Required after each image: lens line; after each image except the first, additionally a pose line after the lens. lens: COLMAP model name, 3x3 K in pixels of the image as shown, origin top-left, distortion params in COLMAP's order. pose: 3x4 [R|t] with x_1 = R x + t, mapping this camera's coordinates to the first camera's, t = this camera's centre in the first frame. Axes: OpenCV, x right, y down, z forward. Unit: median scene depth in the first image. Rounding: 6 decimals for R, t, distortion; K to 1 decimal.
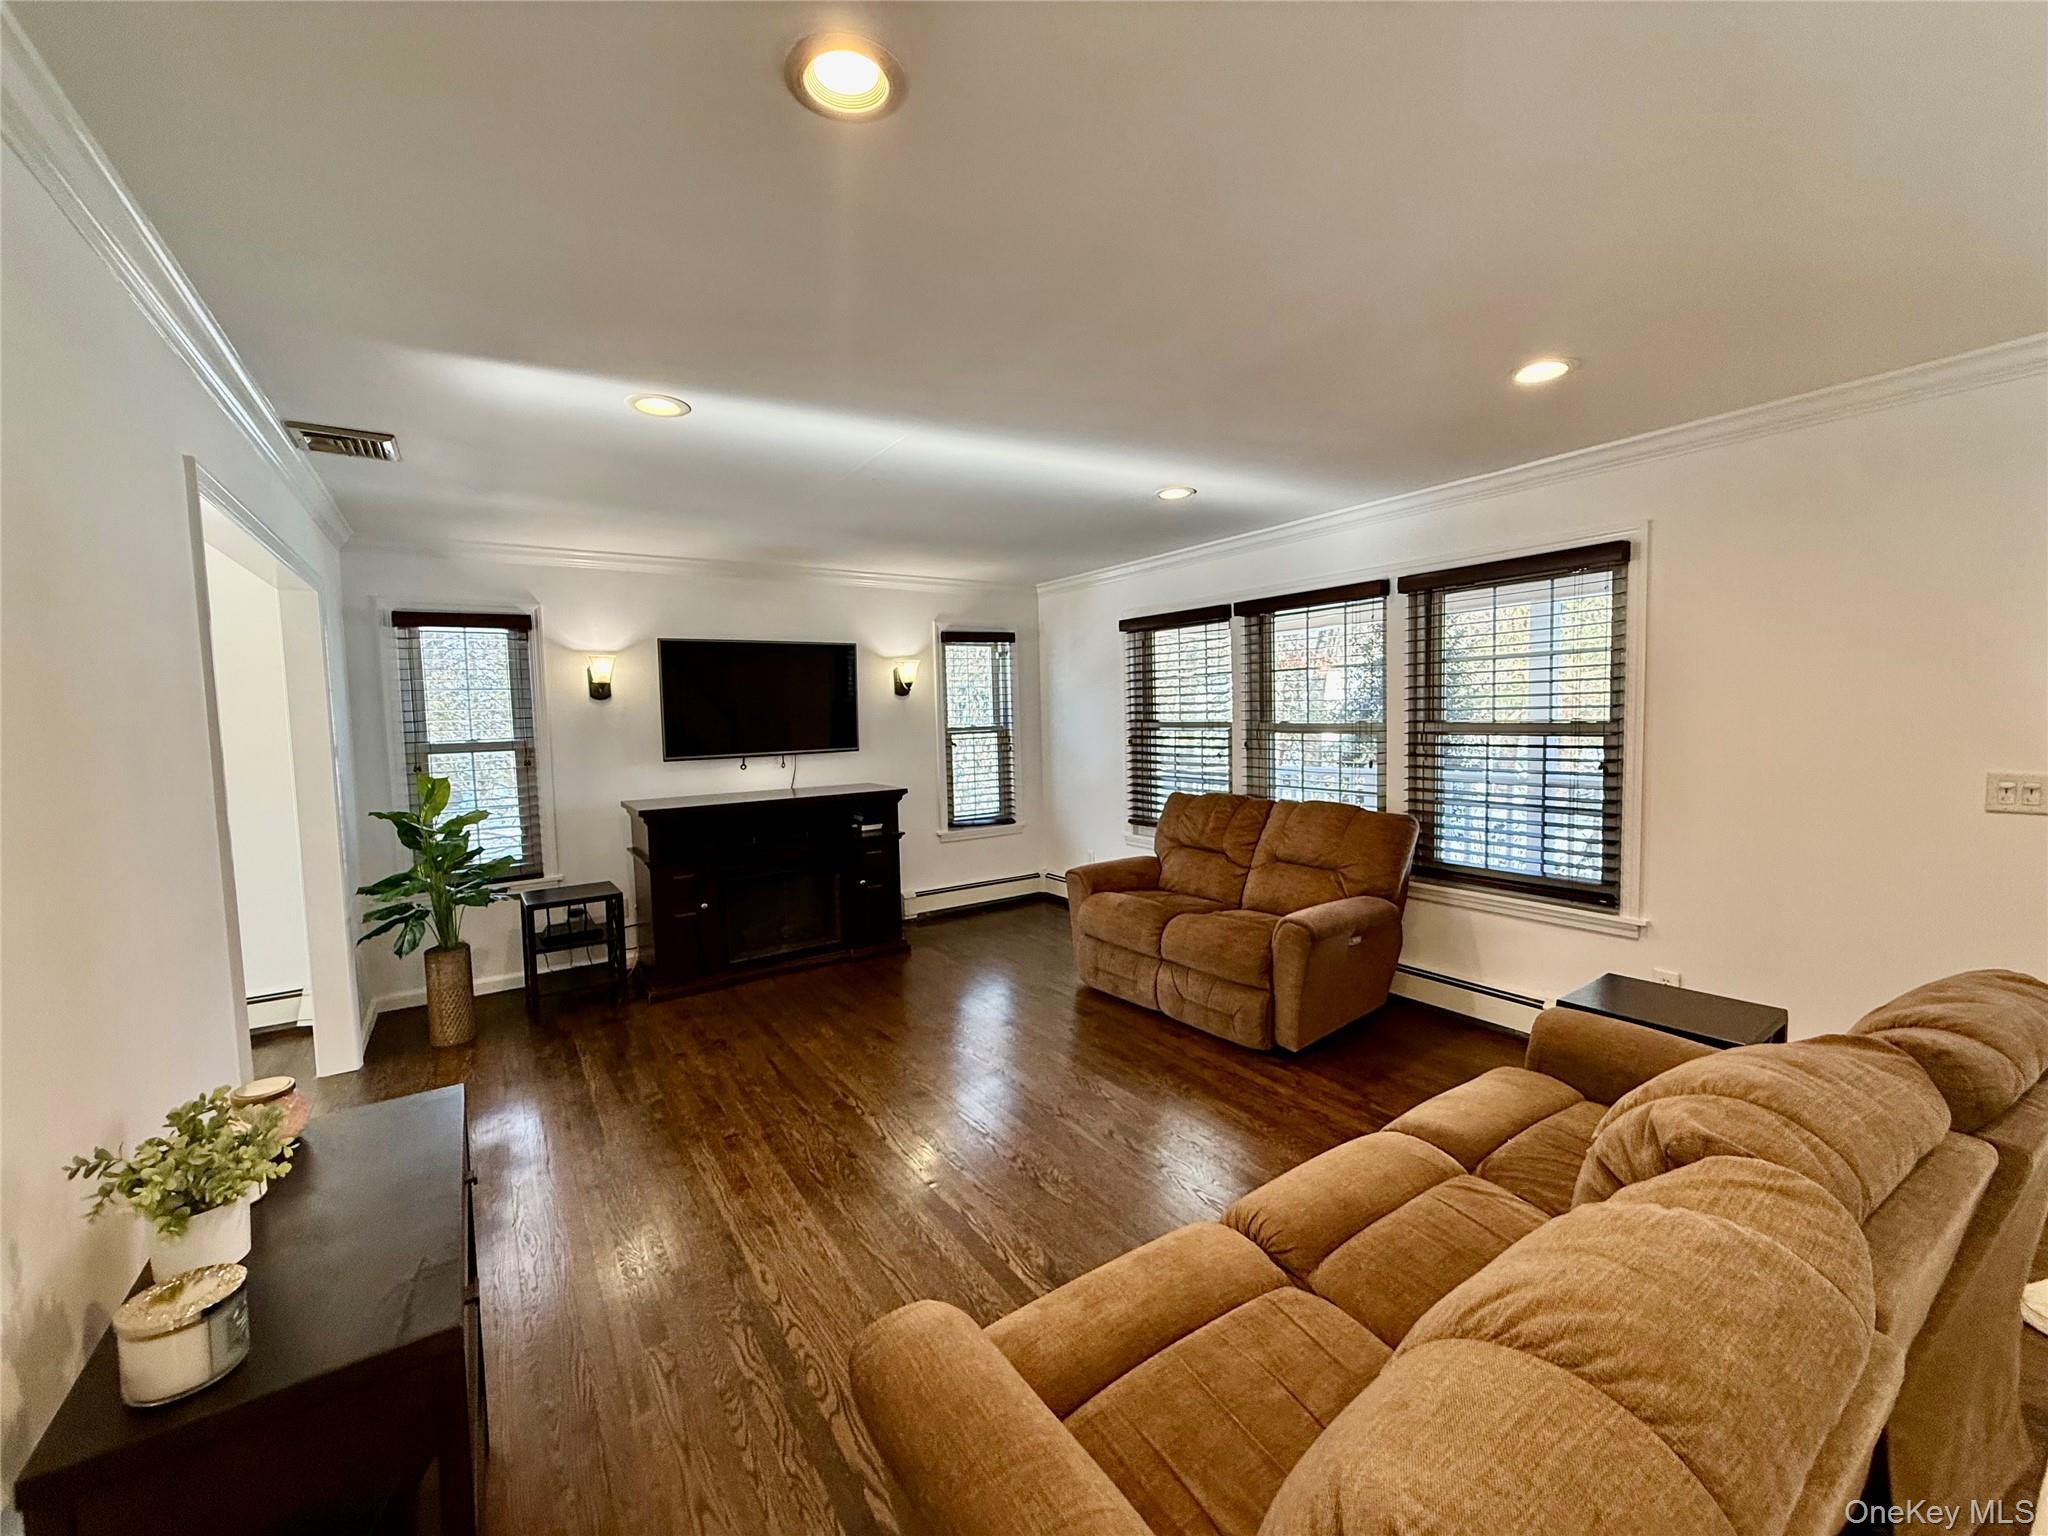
lens RADIAL K [[824.2, 0, 1018.8], [0, 824.2, 763.3], [0, 0, 1]] dist [-0.000806, -0.000216]
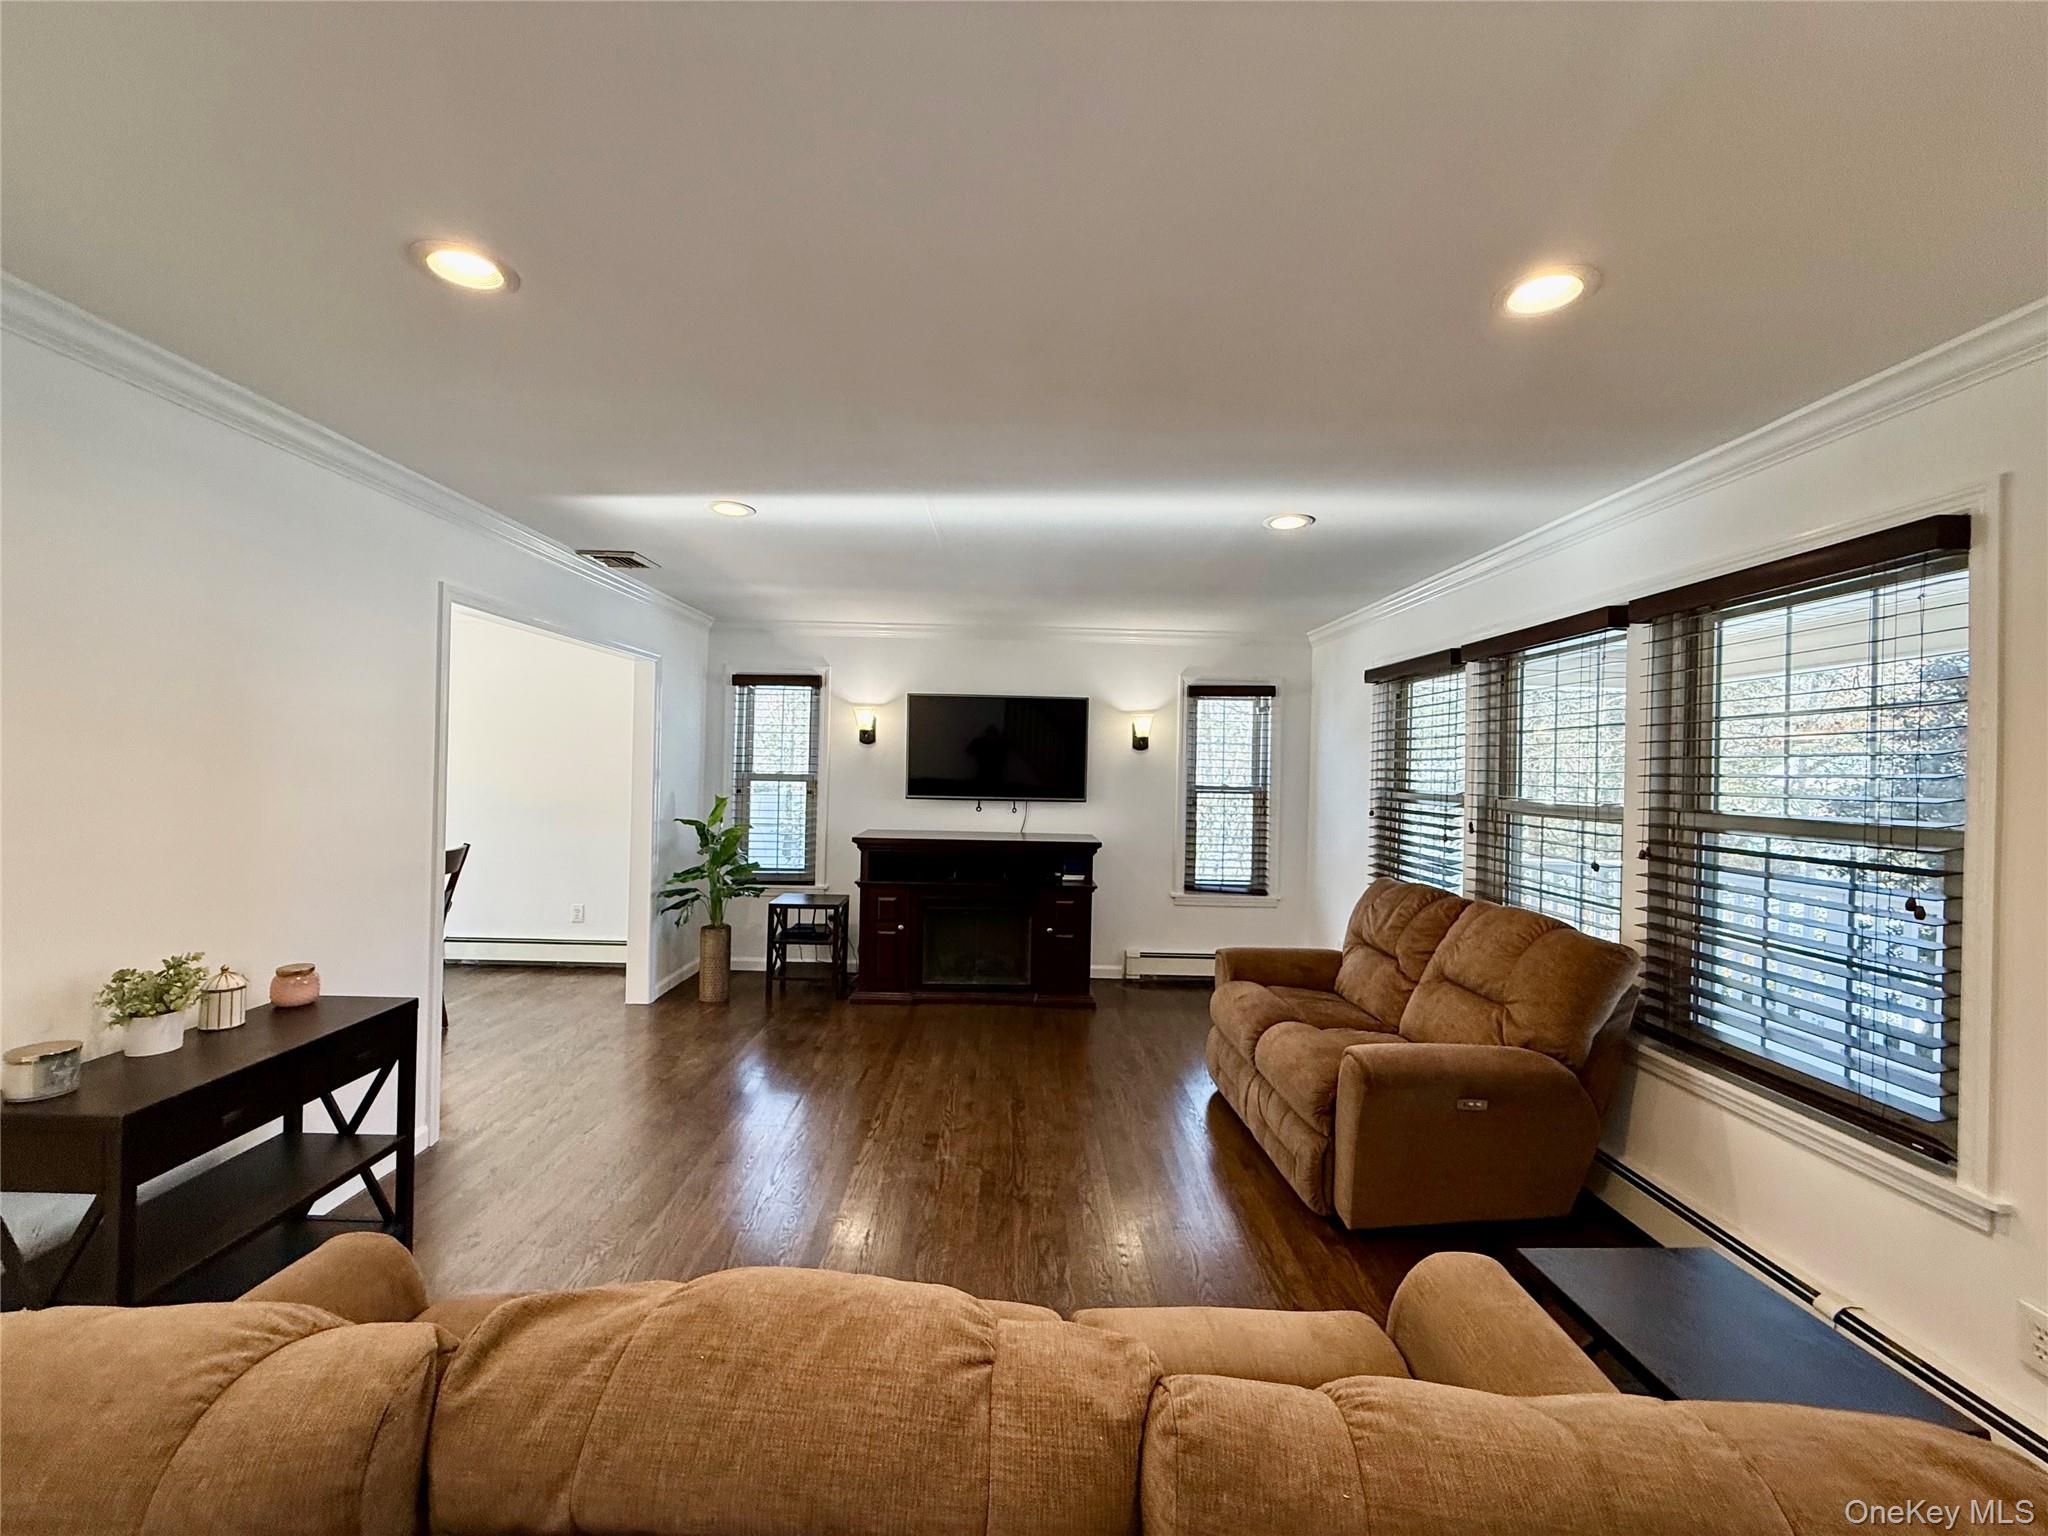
lens RADIAL K [[819.4, 0, 1015.1], [0, 819.4, 765.6], [0, 0, 1]] dist [0.000746, -0.000133]
pose [[0.834354, 0.043704, -0.549494, 0.341328], [-0.079071, 0.996032, -0.040842, -0.014117], [0.545529, 0.077525, 0.834499, 0.121366]]
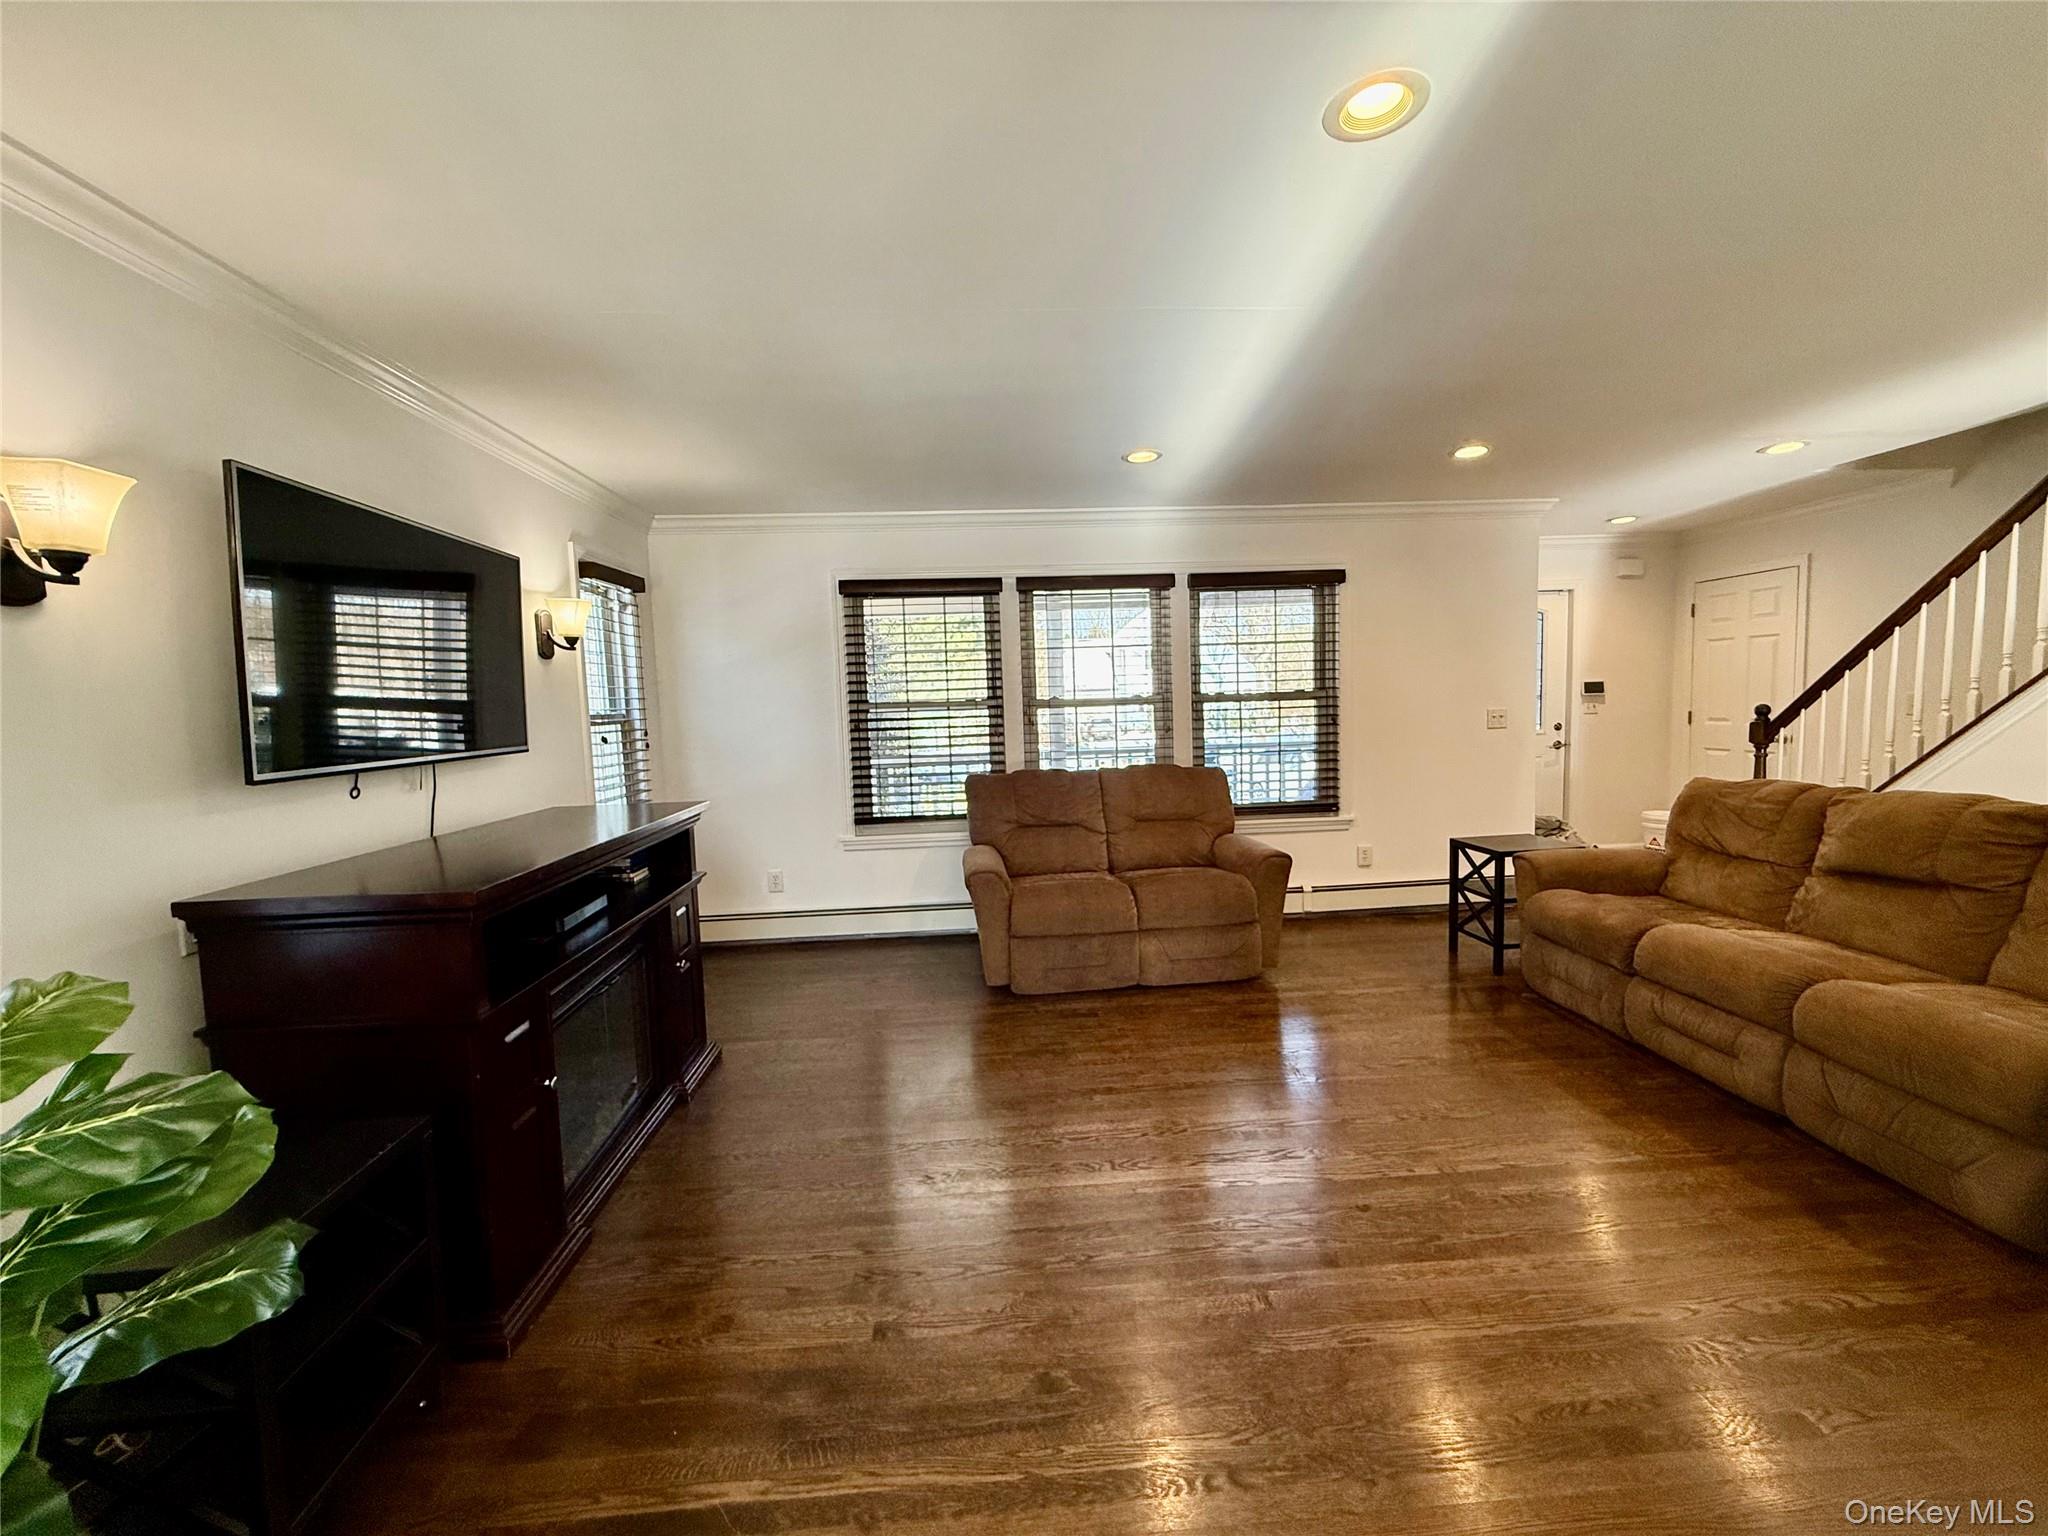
lens RADIAL K [[824.2, 0, 1018.8], [0, 824.2, 763.3], [0, 0, 1]] dist [-0.000806, -0.000216]
pose [[0.493991, -0.057838, 0.867541, -0.609565], [0.073437, 0.996995, 0.024652, 0.003964], [-0.866360, 0.051531, 0.496754, 0.518643]]
